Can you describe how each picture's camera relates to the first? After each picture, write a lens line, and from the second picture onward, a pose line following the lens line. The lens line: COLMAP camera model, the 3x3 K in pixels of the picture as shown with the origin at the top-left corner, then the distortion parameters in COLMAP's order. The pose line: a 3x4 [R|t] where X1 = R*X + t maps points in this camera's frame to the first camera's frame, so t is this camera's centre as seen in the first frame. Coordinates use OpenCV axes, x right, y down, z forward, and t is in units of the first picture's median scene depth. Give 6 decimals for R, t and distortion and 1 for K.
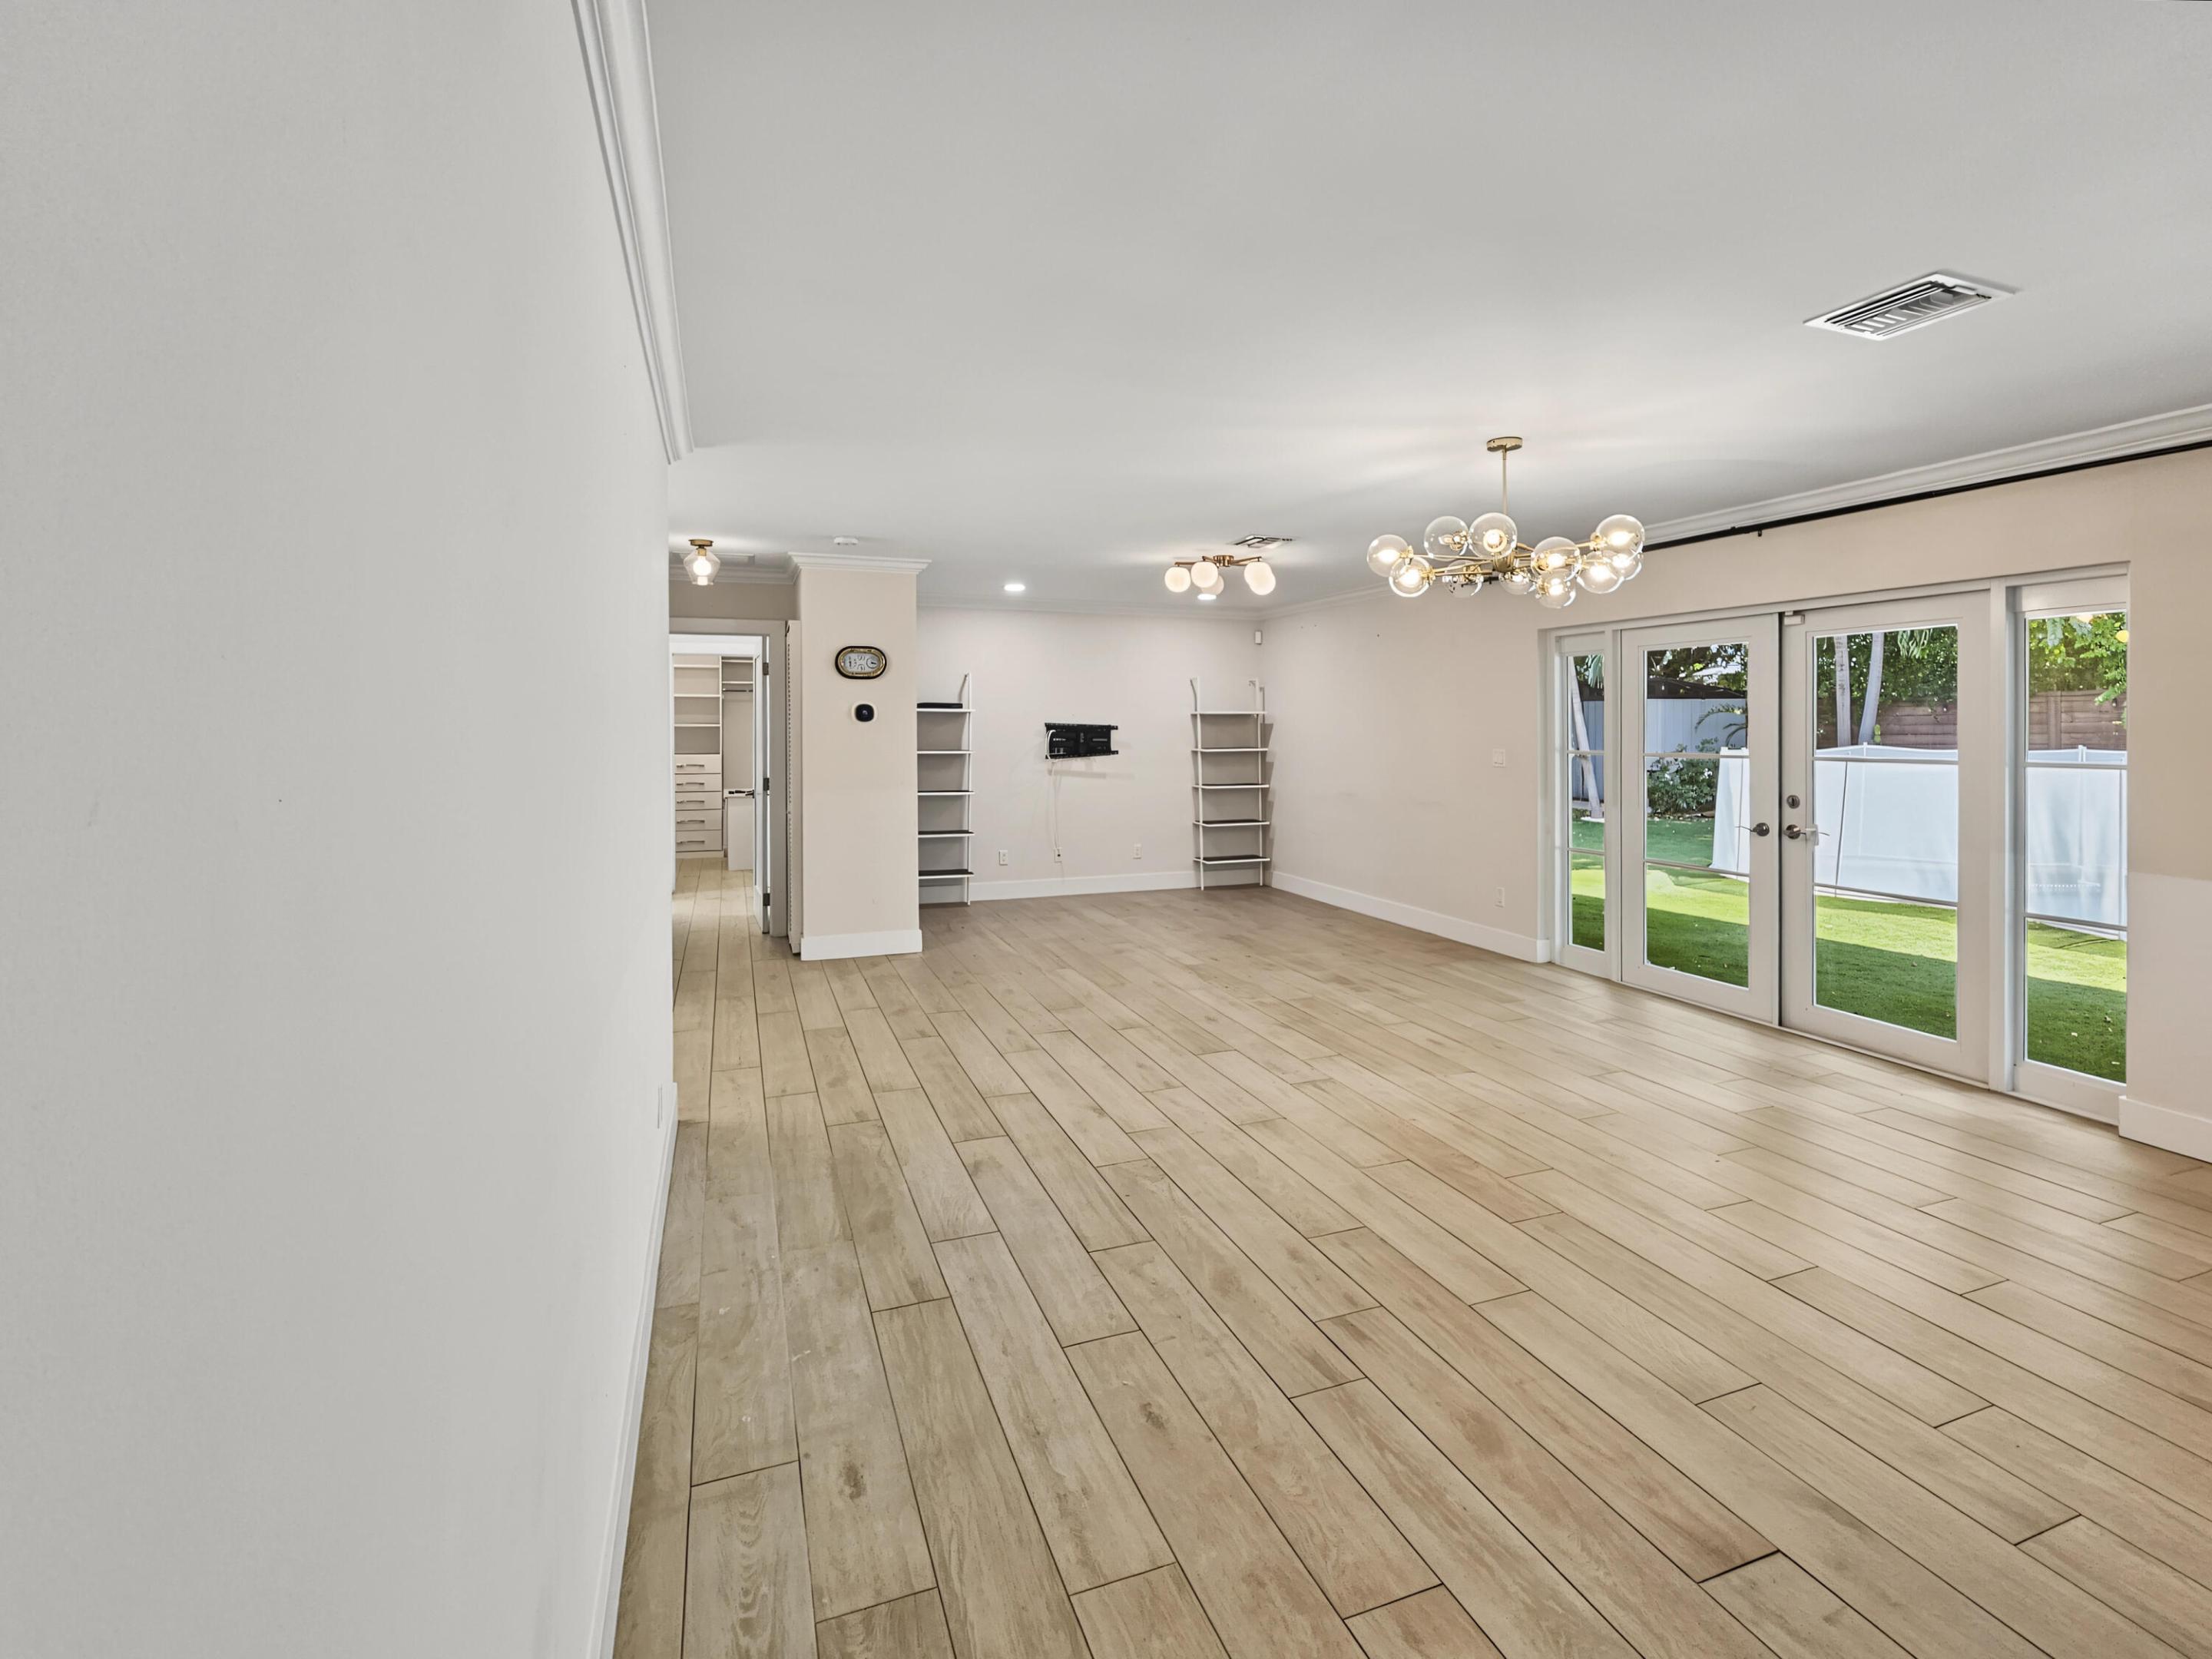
lens RADIAL K [[1011.0, 0, 1095.7], [0, 1011.0, 730.2], [0, 0, 1]] dist [-0.002725, -0.000626]
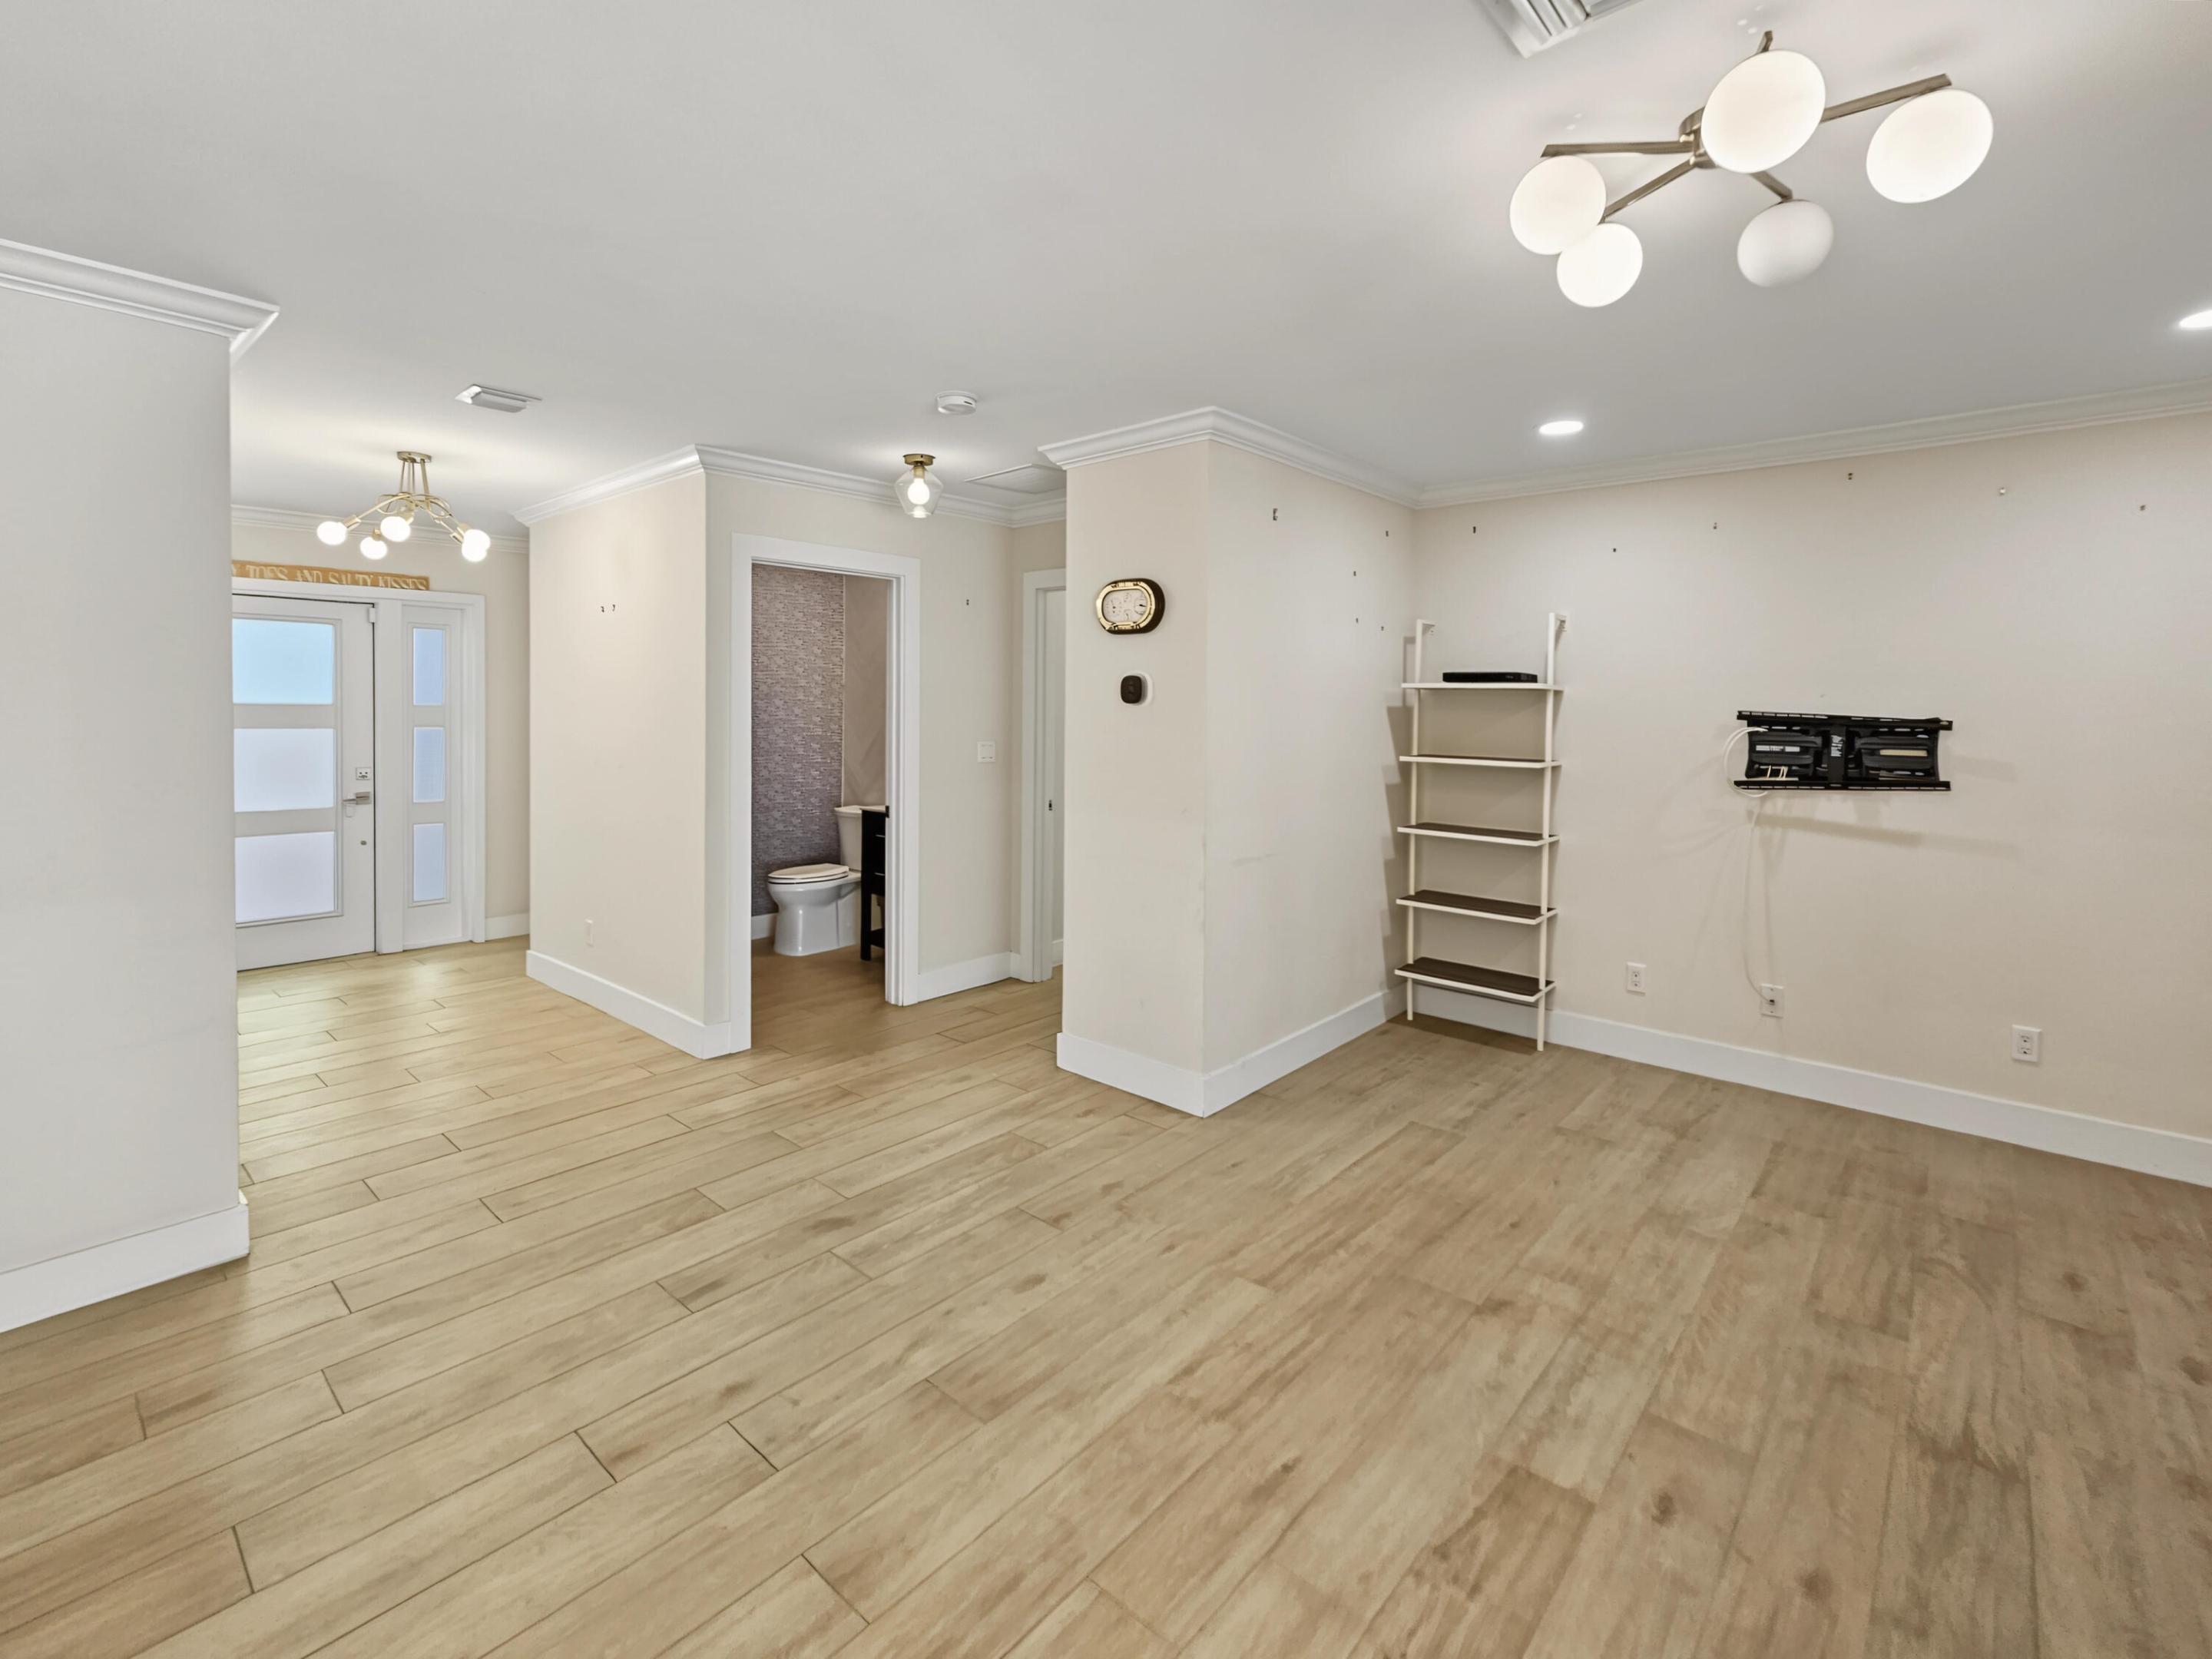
lens RADIAL K [[999.5, 0, 1100.2], [0, 999.5, 732.5], [0, 0, 1]] dist [-0.001511, -0.000051]
pose [[0.476880, 0.028759, -0.878498, 0.305188], [-0.013556, 0.999586, 0.025364, -0.007410], [0.878864, -0.000187, 0.477072, 0.750008]]
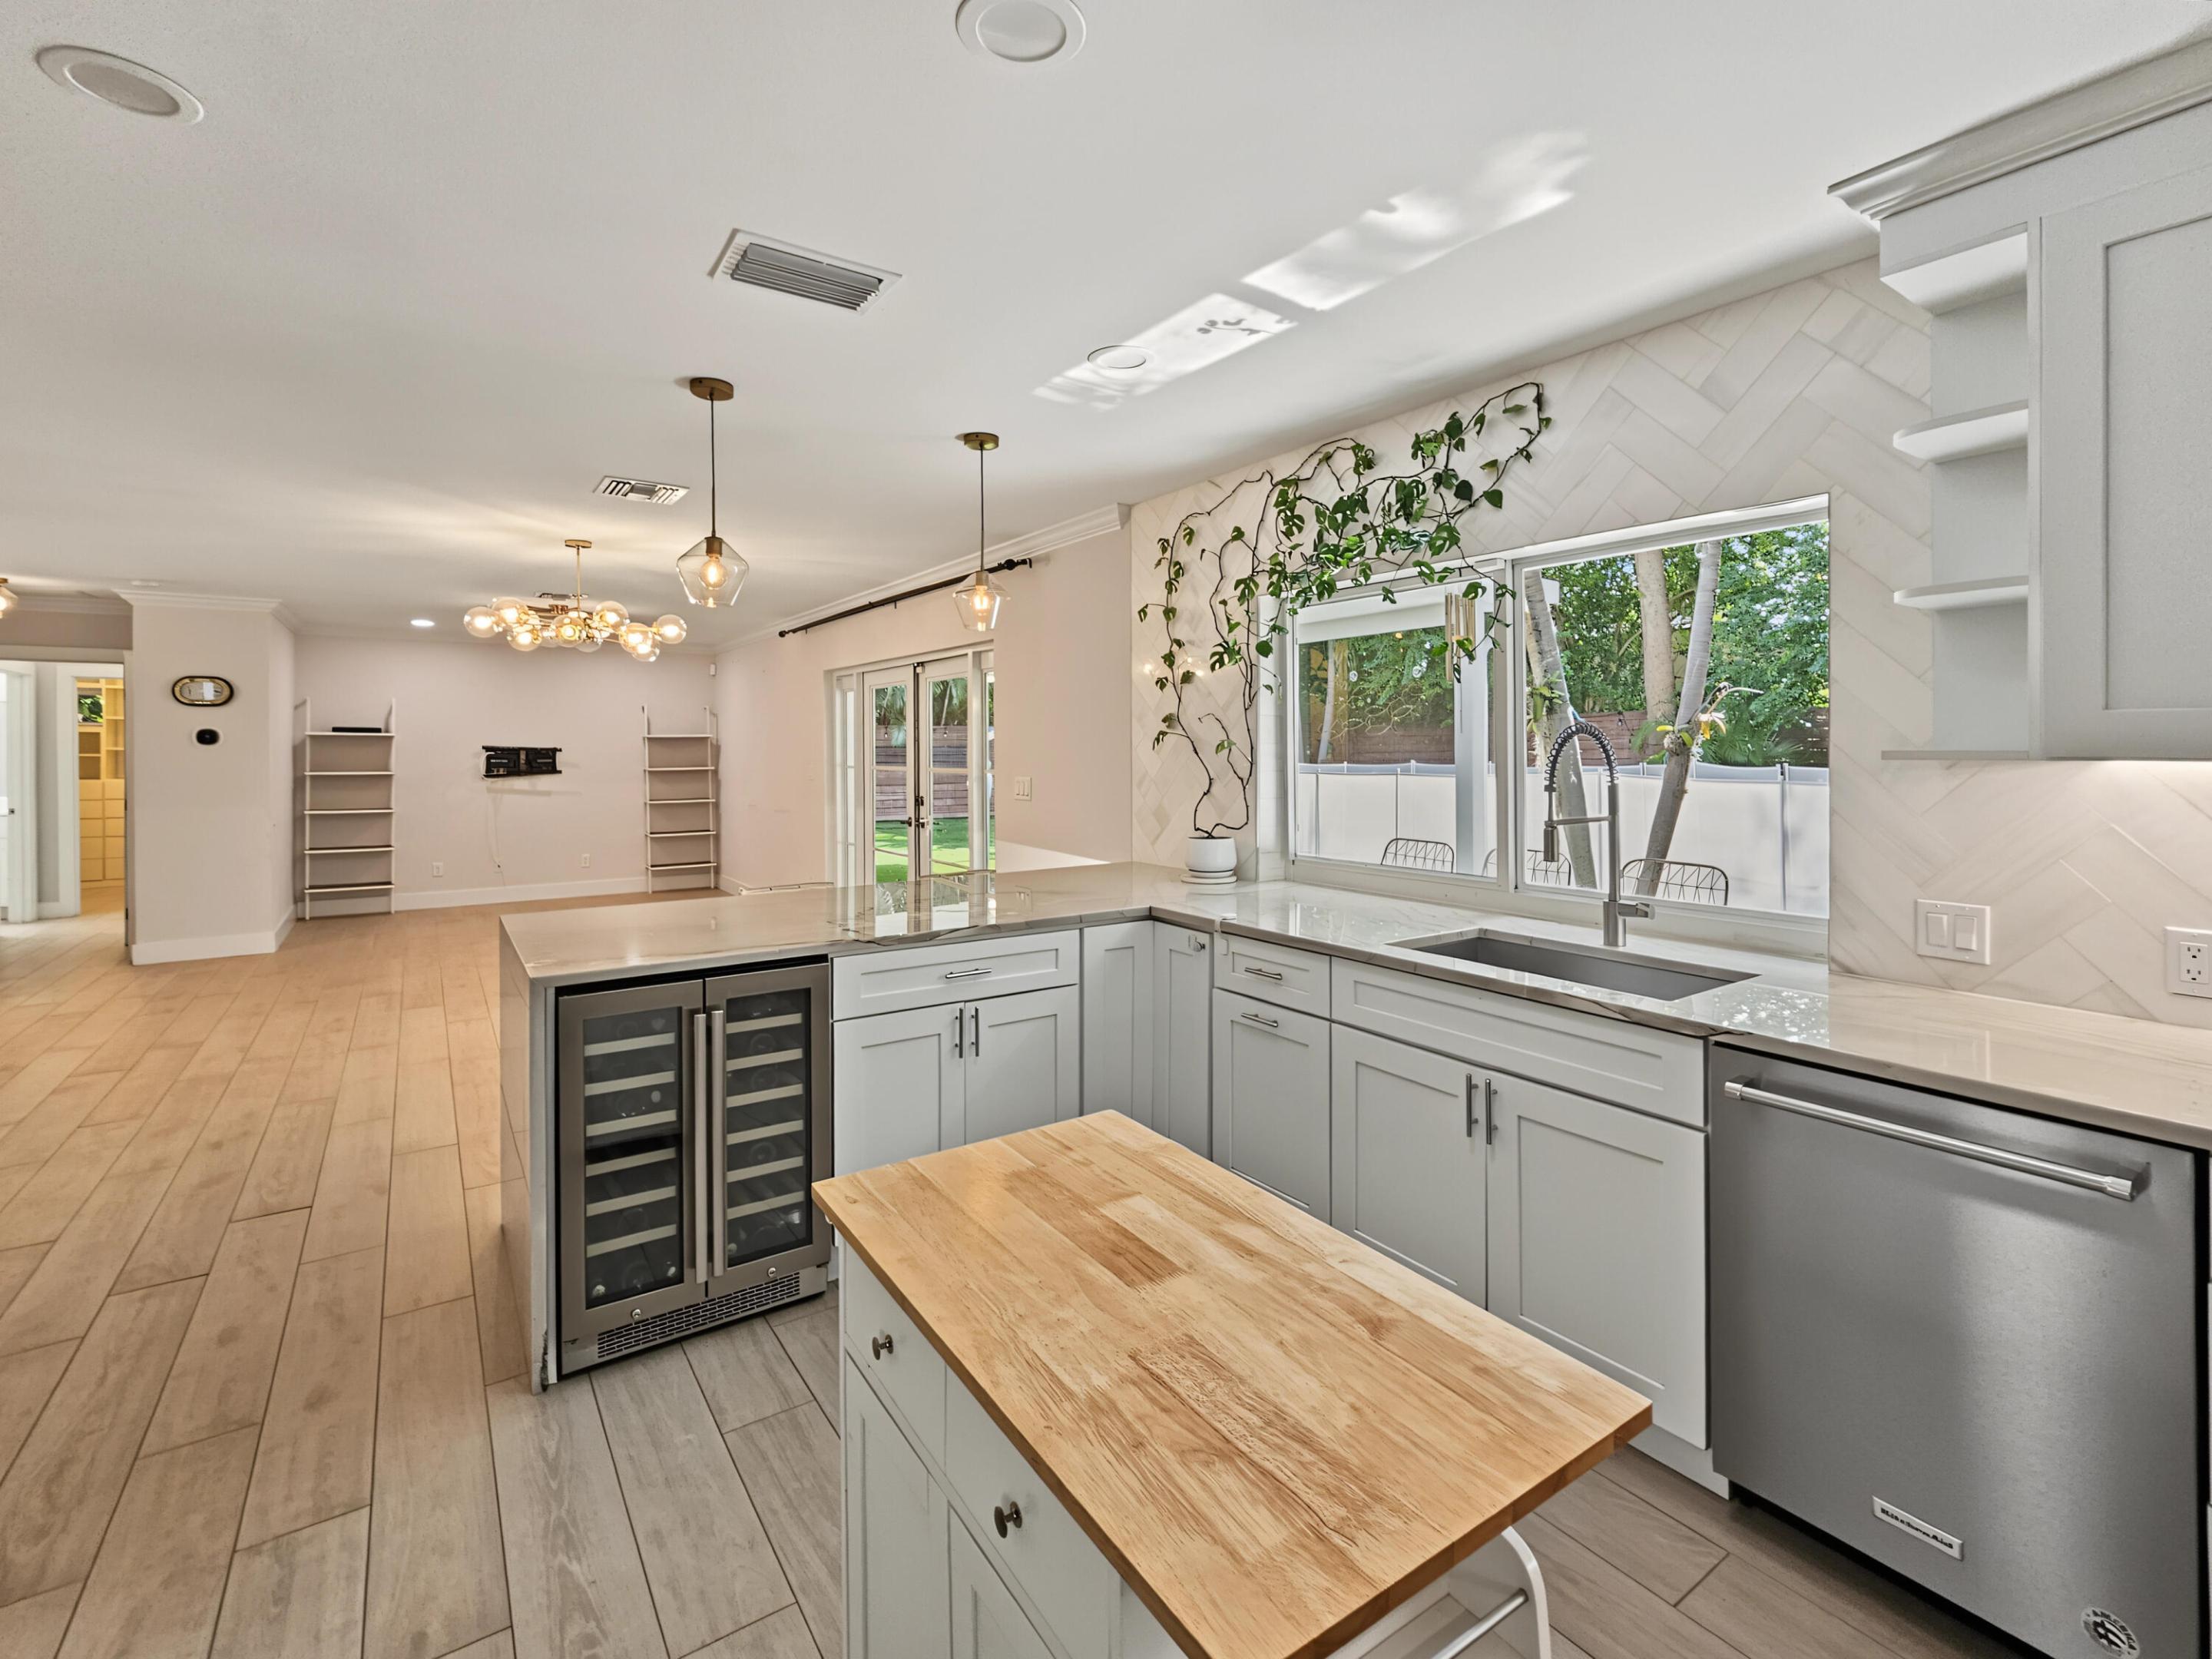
lens RADIAL K [[1008.7, 0, 1107.5], [0, 1008.7, 748.2], [0, 0, 1]] dist [-0.002041, -0.000128]
pose [[0.968712, -0.003785, 0.248158, 0.479241], [0.004852, 0.999981, -0.003687, 0.003855], [-0.248140, 0.004776, 0.968712, -0.325004]]
